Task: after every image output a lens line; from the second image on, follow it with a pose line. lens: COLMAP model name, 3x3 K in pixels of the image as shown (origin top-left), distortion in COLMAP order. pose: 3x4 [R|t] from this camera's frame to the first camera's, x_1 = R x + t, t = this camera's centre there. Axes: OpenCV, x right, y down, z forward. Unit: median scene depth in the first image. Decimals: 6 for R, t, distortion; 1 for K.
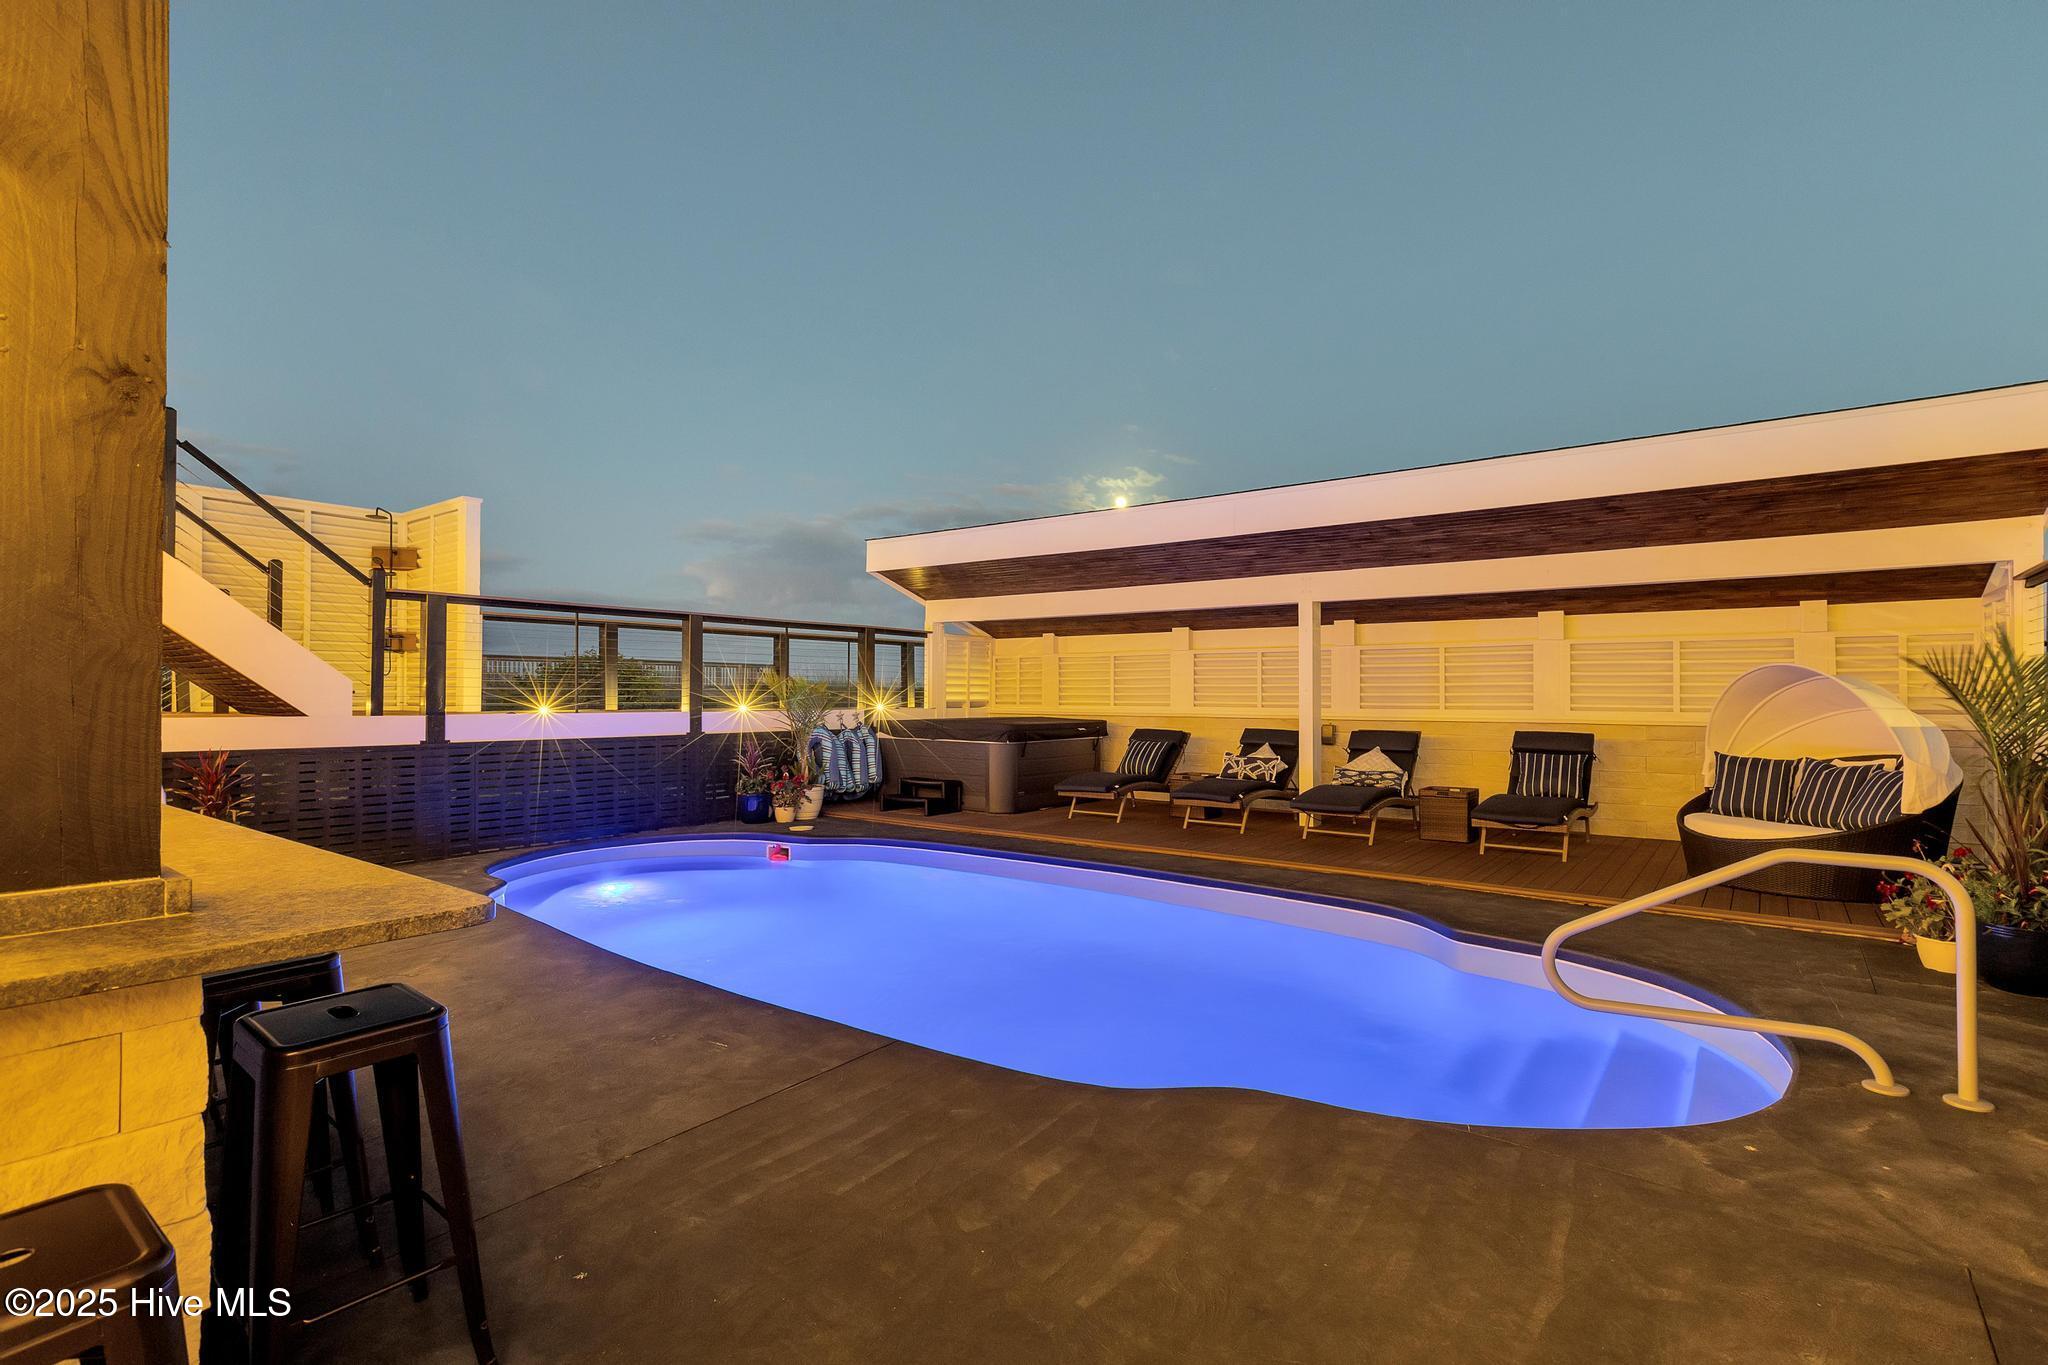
lens RADIAL K [[966.9, 0, 1024.0], [0, 966.9, 682.5], [0, 0, 1]] dist [0.004330, 0.000440]
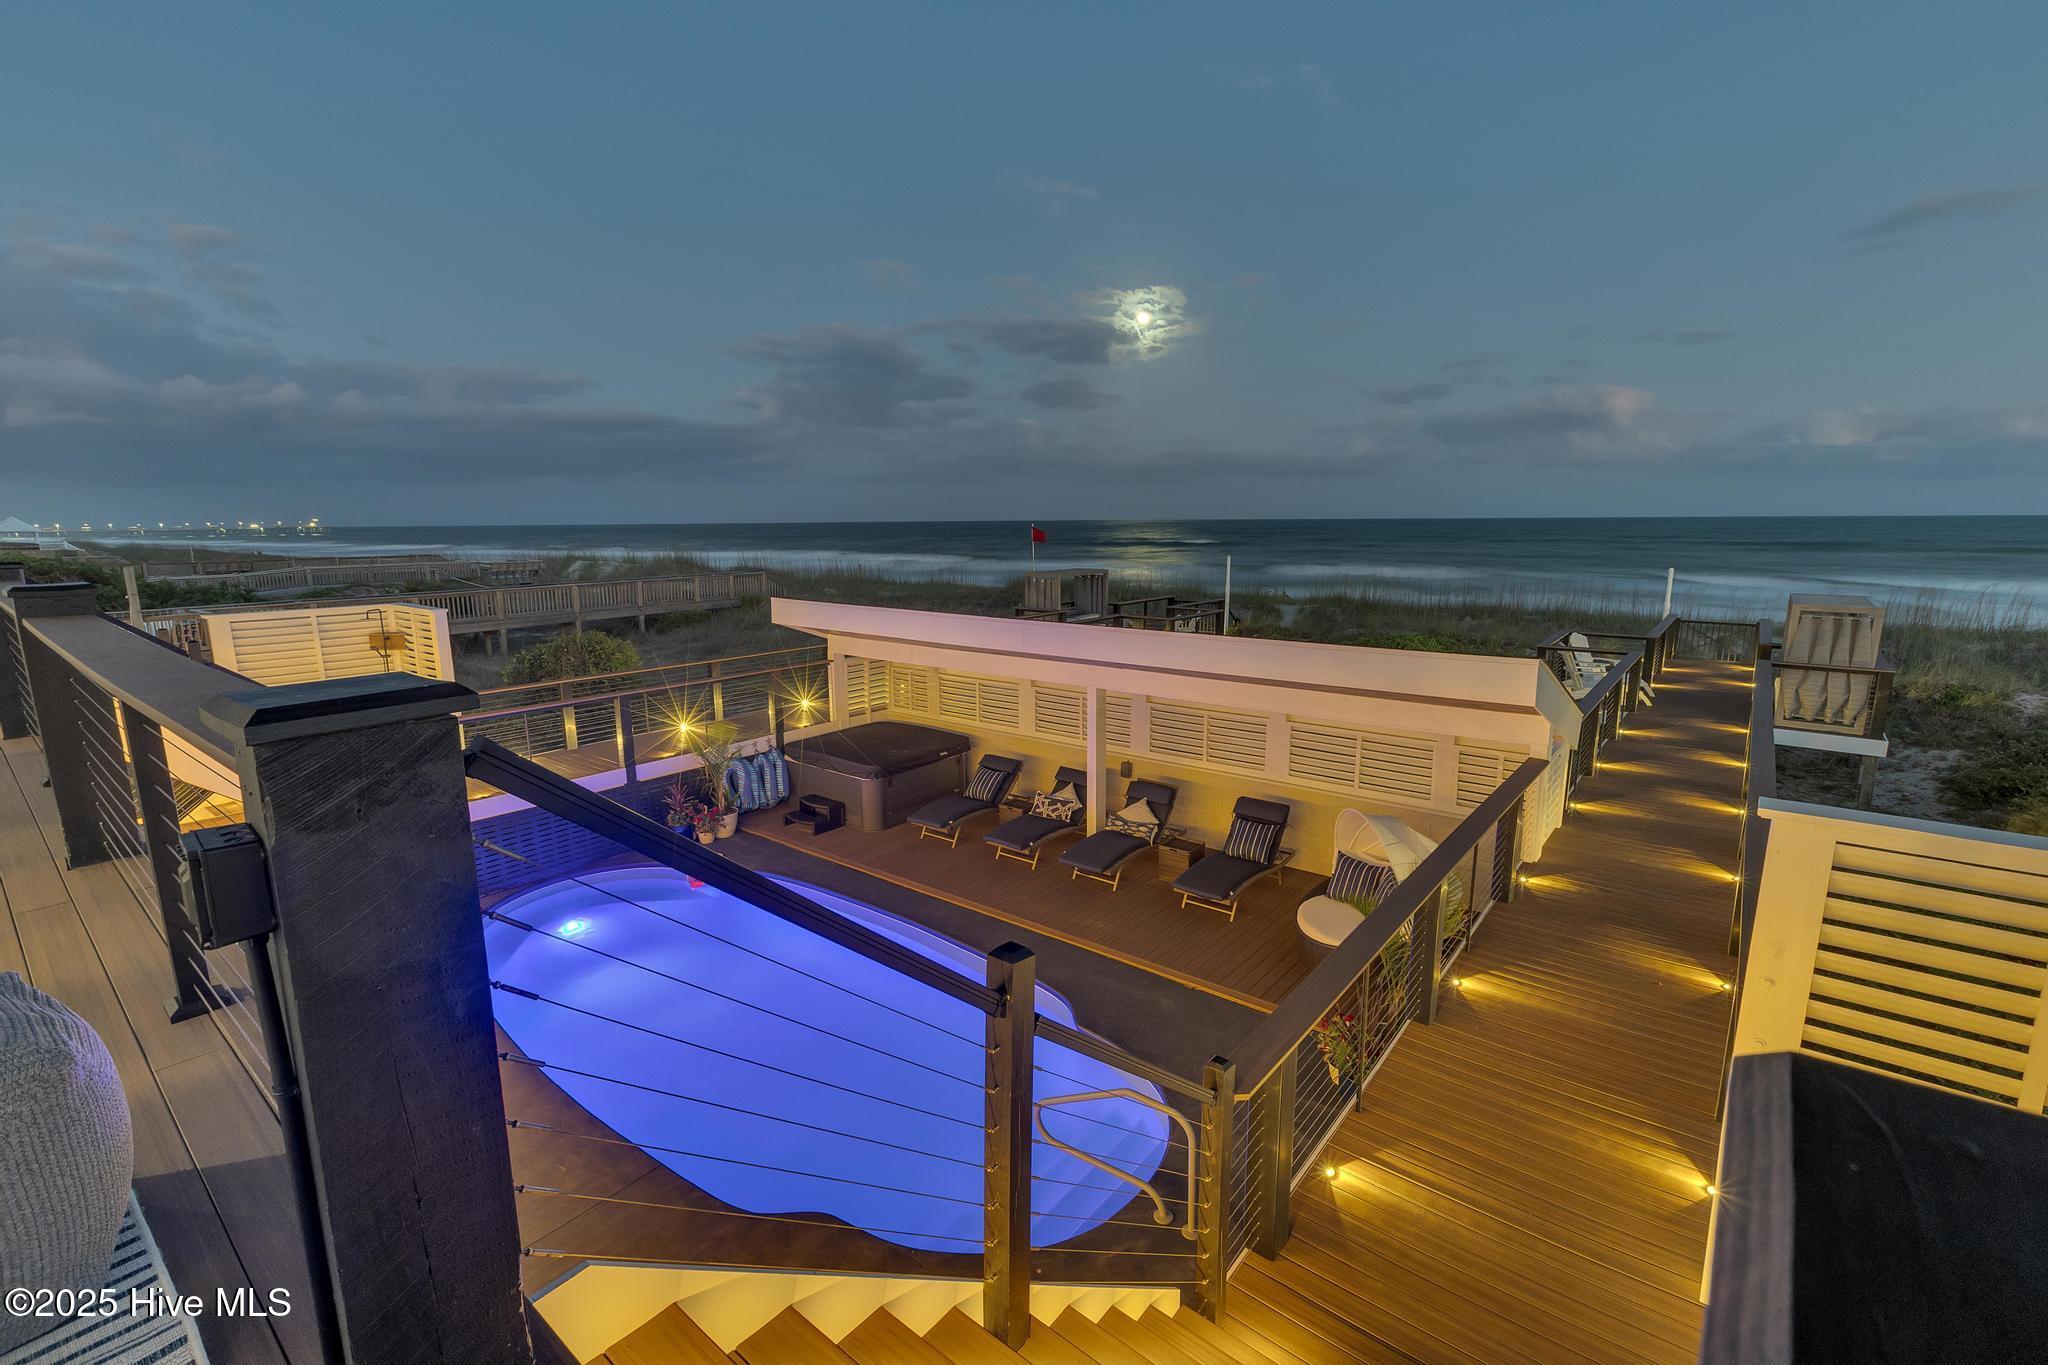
lens RADIAL K [[912.6, 0, 1032.2], [0, 912.6, 683.2], [0, 0, 1]] dist [0.000558, 0.000228]
pose [[0.999908, -0.004146, -0.012918, 0.203889], [0.006610, 0.980383, 0.196990, -0.295846], [0.011848, -0.197057, 0.980320, -0.168744]]
